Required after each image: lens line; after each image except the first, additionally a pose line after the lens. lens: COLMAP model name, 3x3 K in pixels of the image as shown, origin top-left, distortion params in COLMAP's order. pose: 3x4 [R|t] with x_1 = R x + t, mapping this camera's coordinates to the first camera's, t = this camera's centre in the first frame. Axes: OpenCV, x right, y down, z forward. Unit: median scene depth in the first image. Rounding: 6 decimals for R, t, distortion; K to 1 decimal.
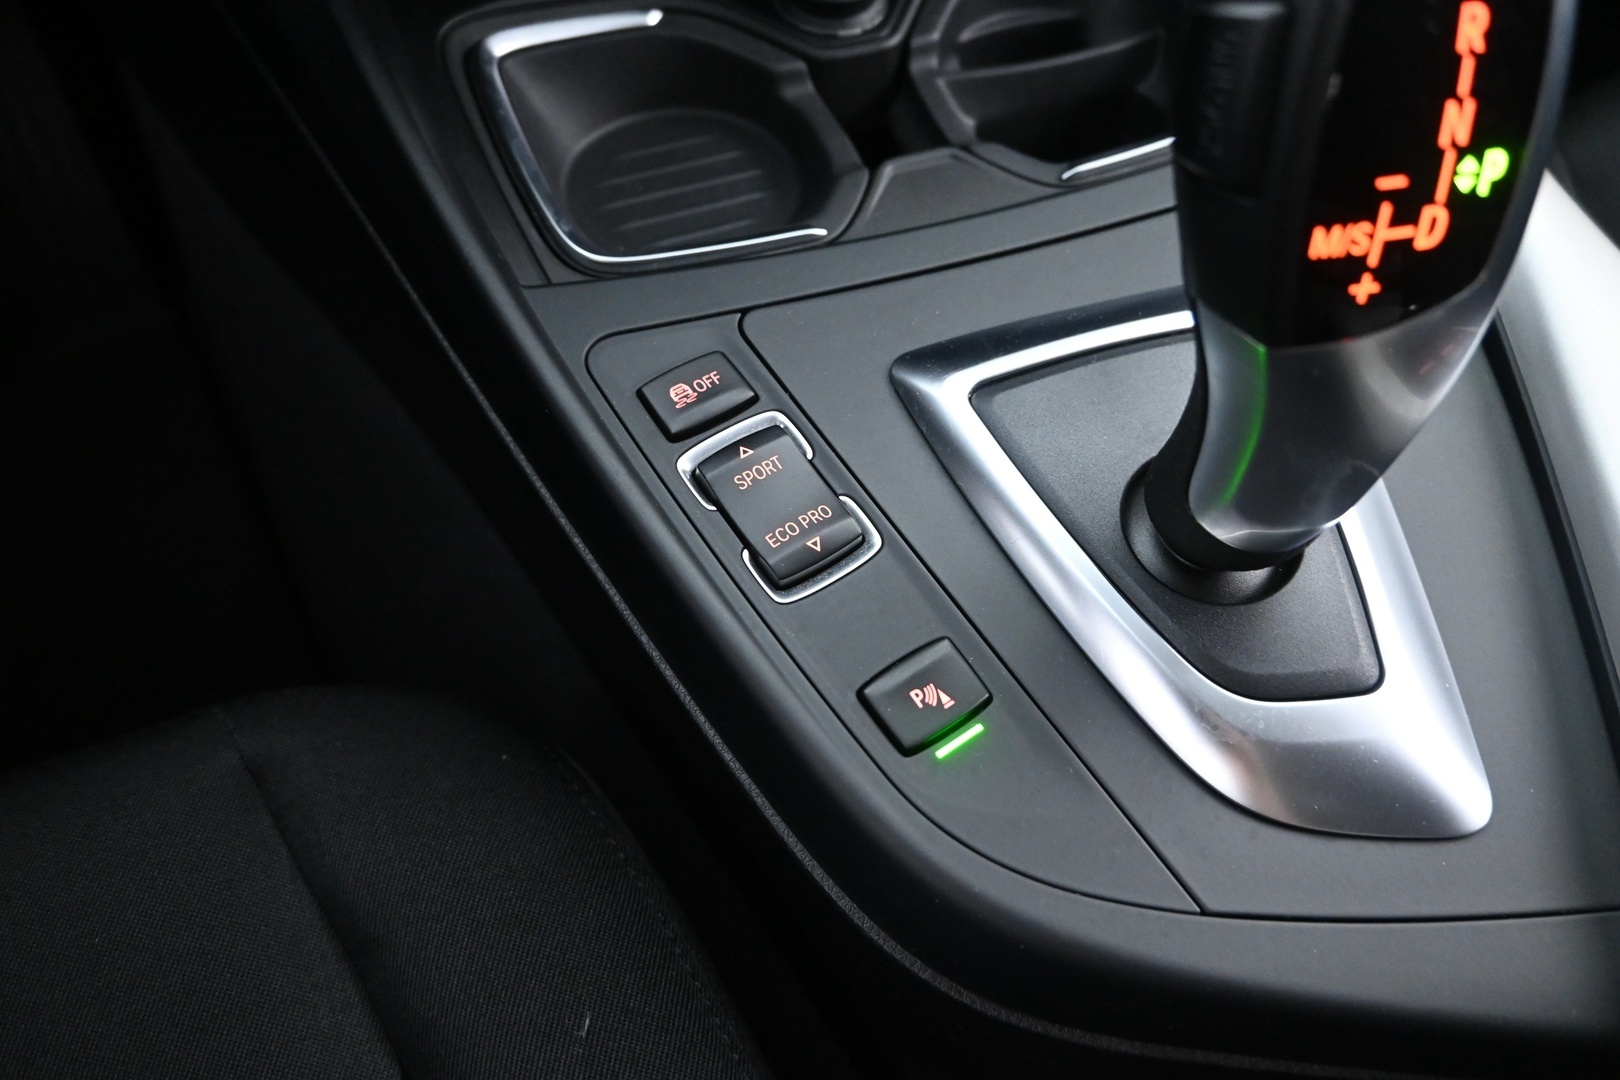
lens RADIAL K [[1166.6, 0, 810.0], [0, 1166.6, 540.0], [0, 0, 1]] dist [-0.009934, 0.004364]
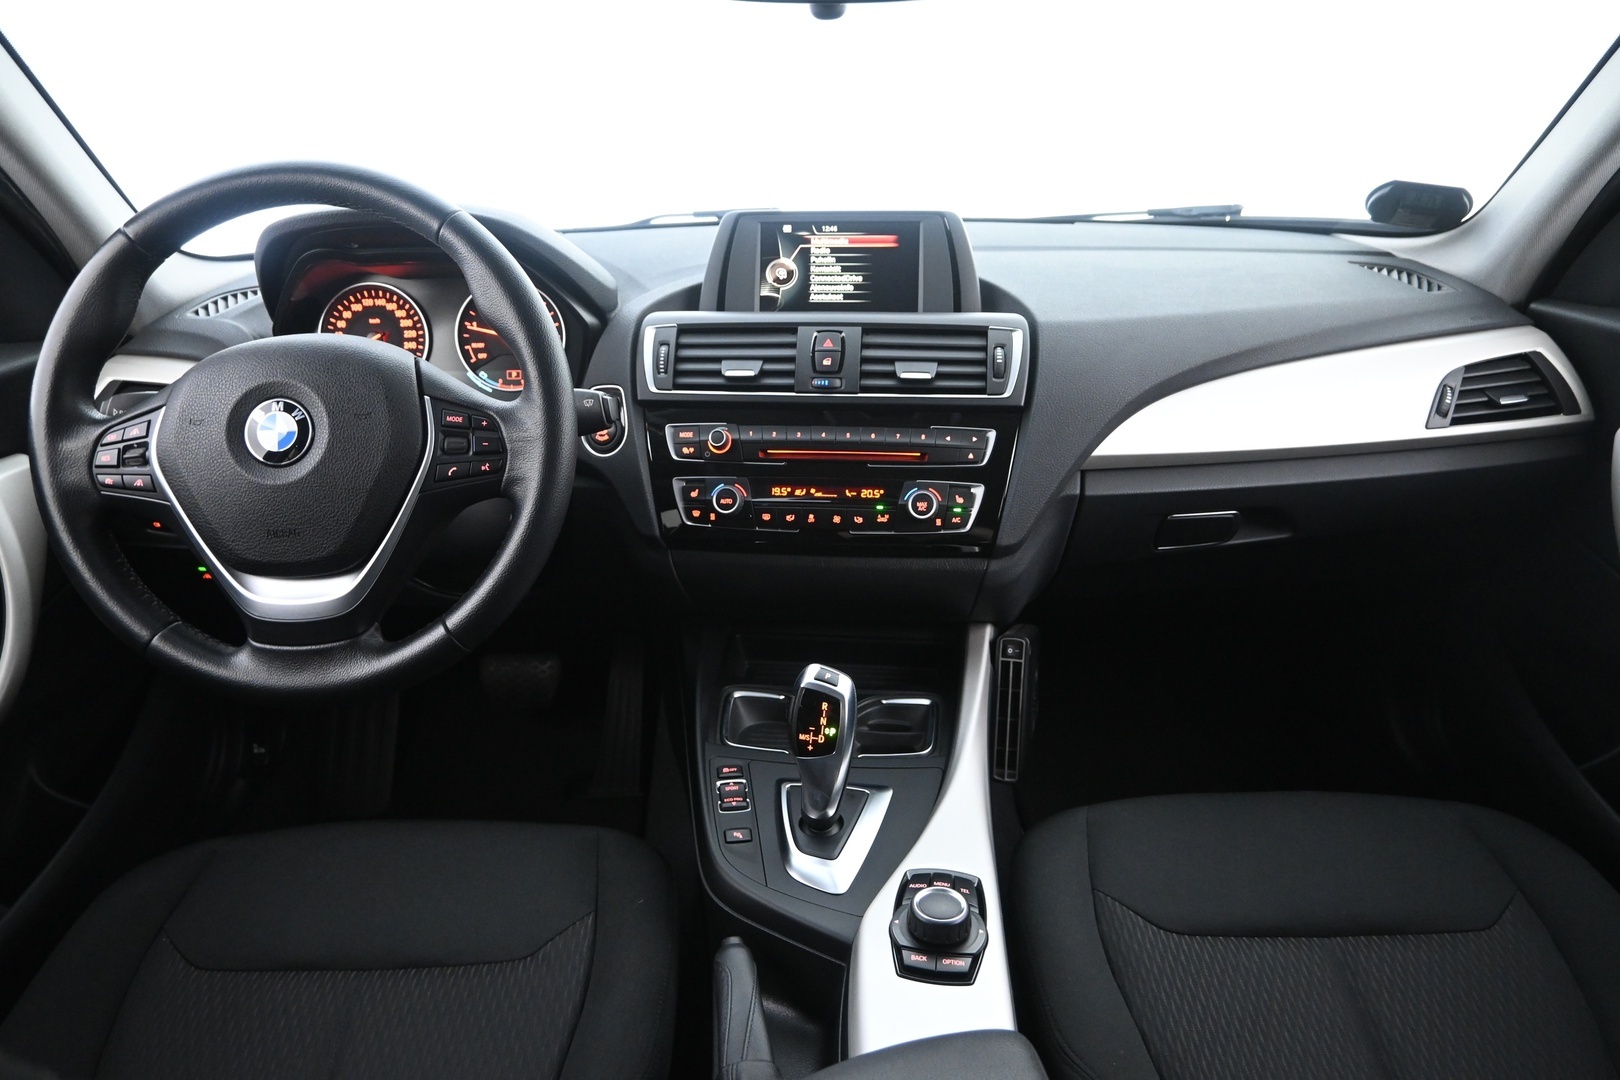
lens RADIAL K [[1118.6, 0, 810.0], [0, 1118.6, 540.0], [0, 0, 1]] dist [0.000569, 0.002173]
pose [[0.892523, 0.129240, -0.432088, 1.772970], [-0.356758, 0.788434, -0.501095, 1.118348], [0.275911, 0.601390, 0.749802, -2.397465]]
